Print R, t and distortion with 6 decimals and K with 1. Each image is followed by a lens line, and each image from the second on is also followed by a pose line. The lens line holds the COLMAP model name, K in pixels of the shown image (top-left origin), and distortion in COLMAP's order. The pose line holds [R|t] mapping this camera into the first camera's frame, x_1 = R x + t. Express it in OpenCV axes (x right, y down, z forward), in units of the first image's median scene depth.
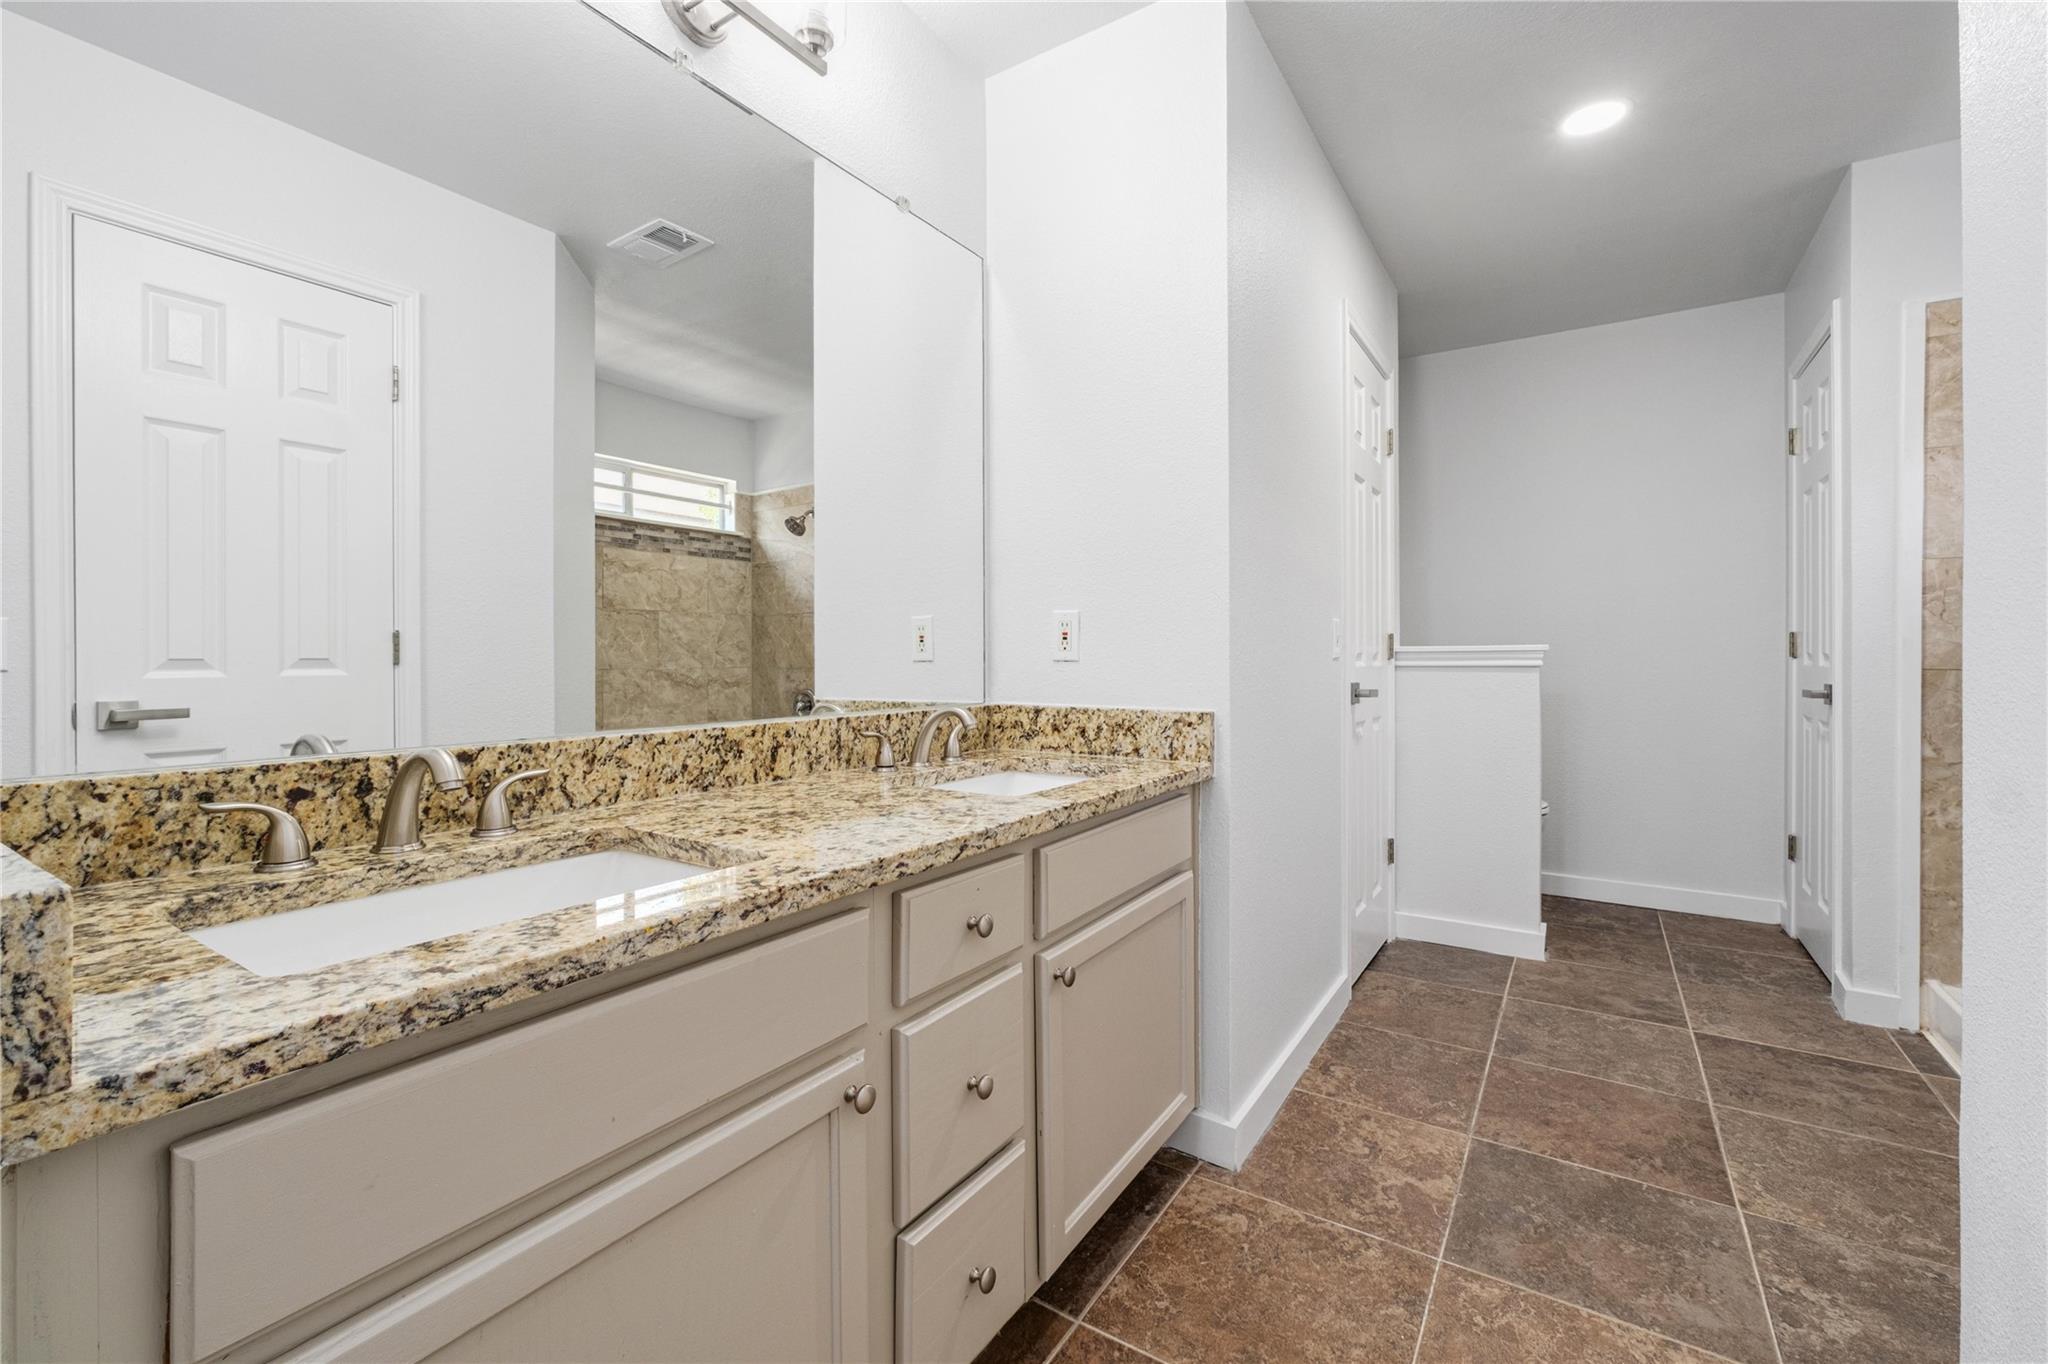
lens RADIAL K [[865.4, 0, 1032.5], [0, 865.4, 662.9], [0, 0, 1]] dist [-0.024694, 0.010012]
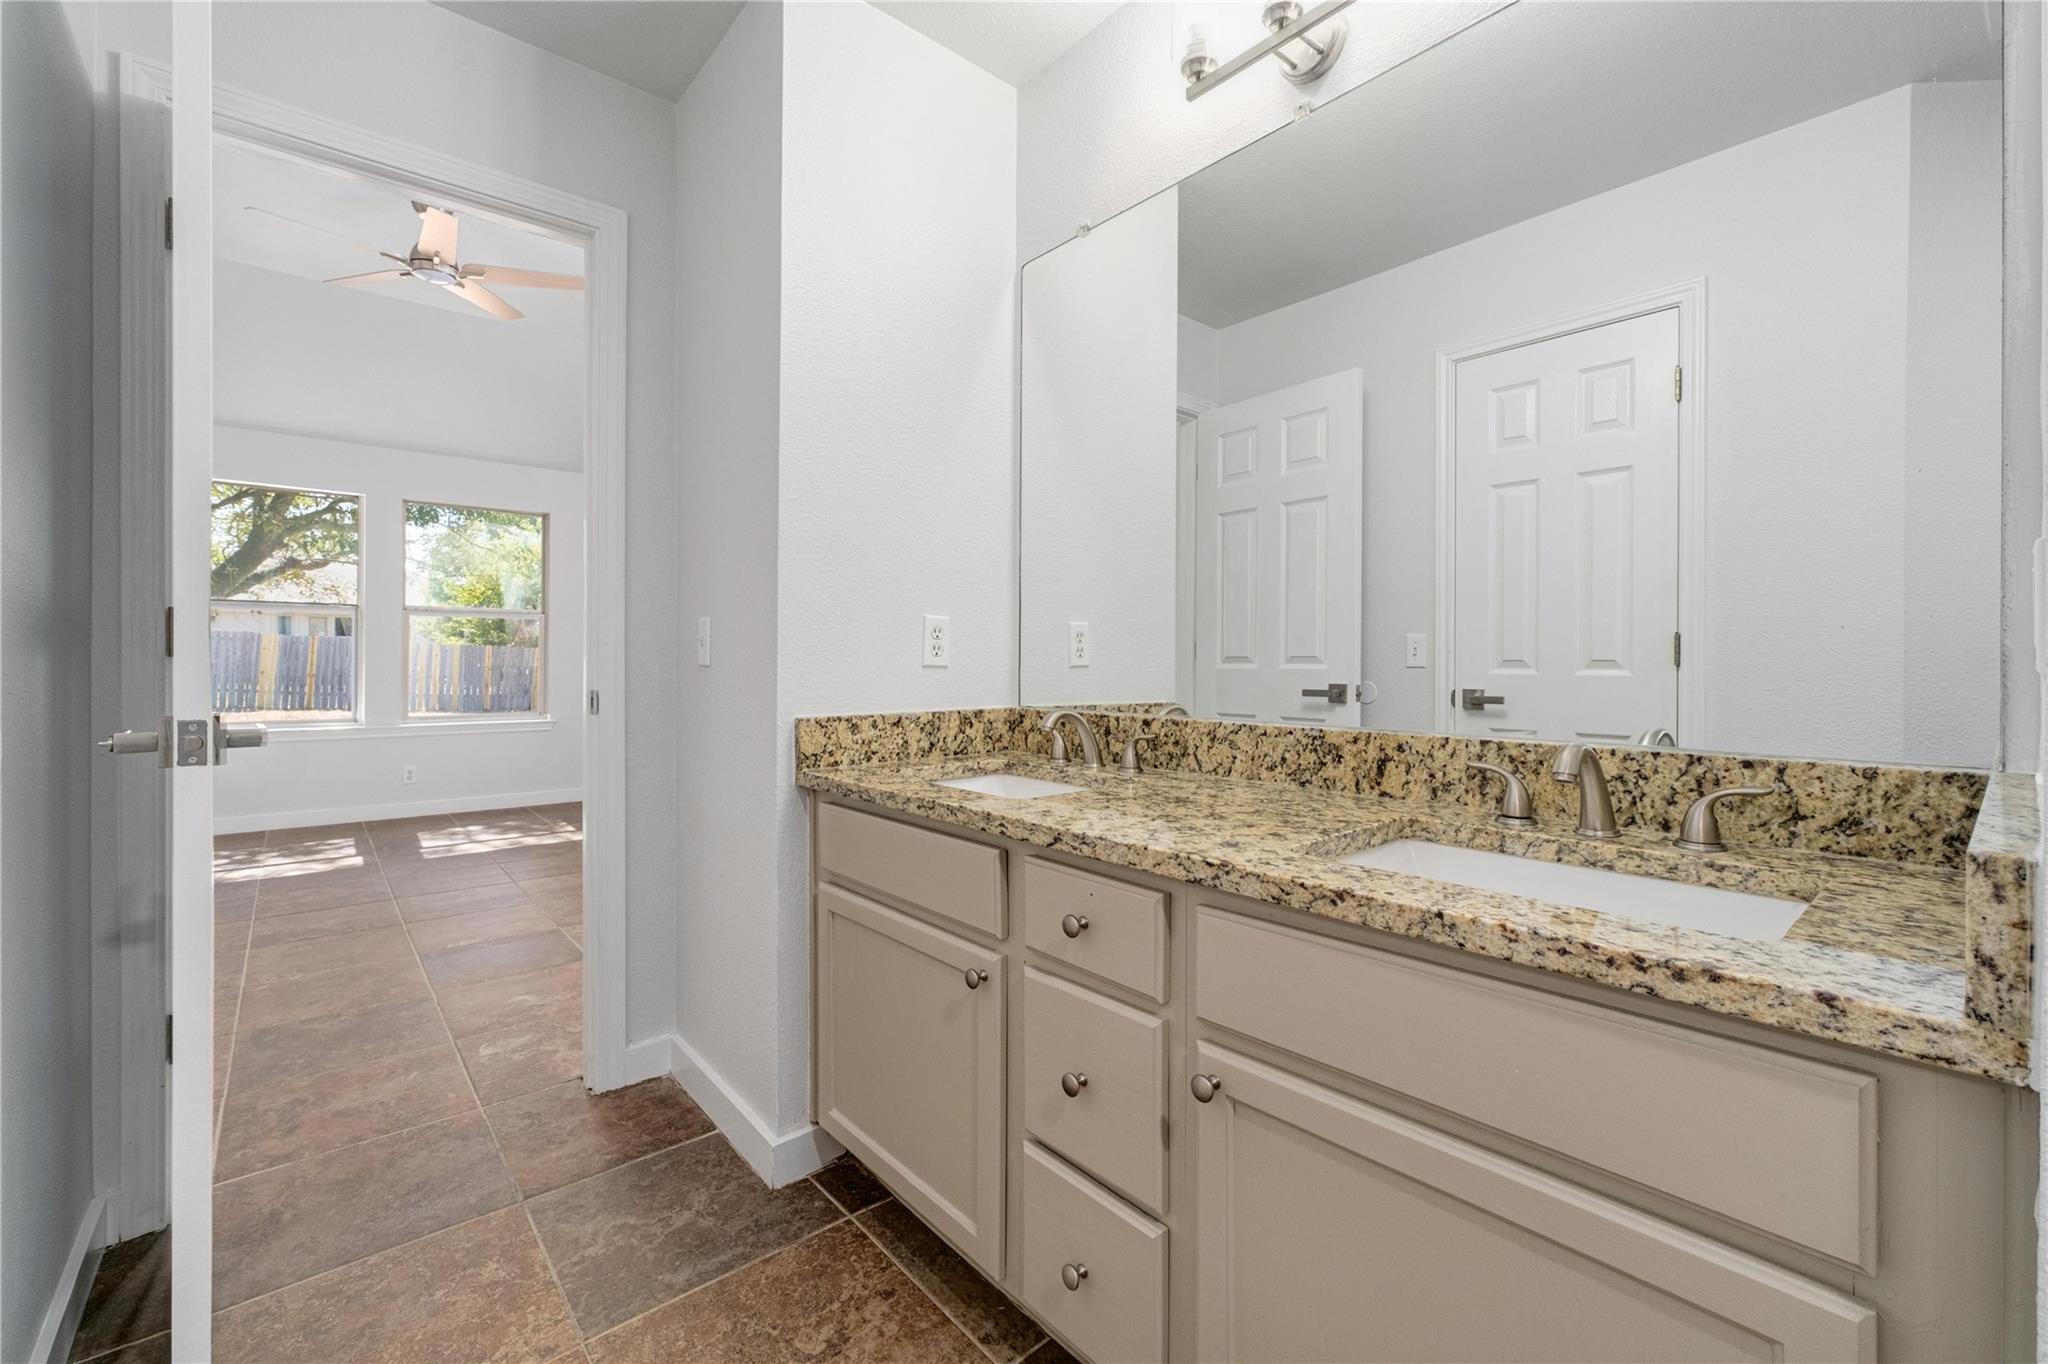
lens RADIAL K [[865.4, 0, 1032.5], [0, 865.4, 662.9], [0, 0, 1]] dist [-0.024694, 0.010012]
pose [[-0.281895, 0.006683, -0.959422, 0.770246], [-0.007414, 0.999931, 0.009144, -0.011603], [0.959417, 0.009691, -0.281825, 1.025770]]
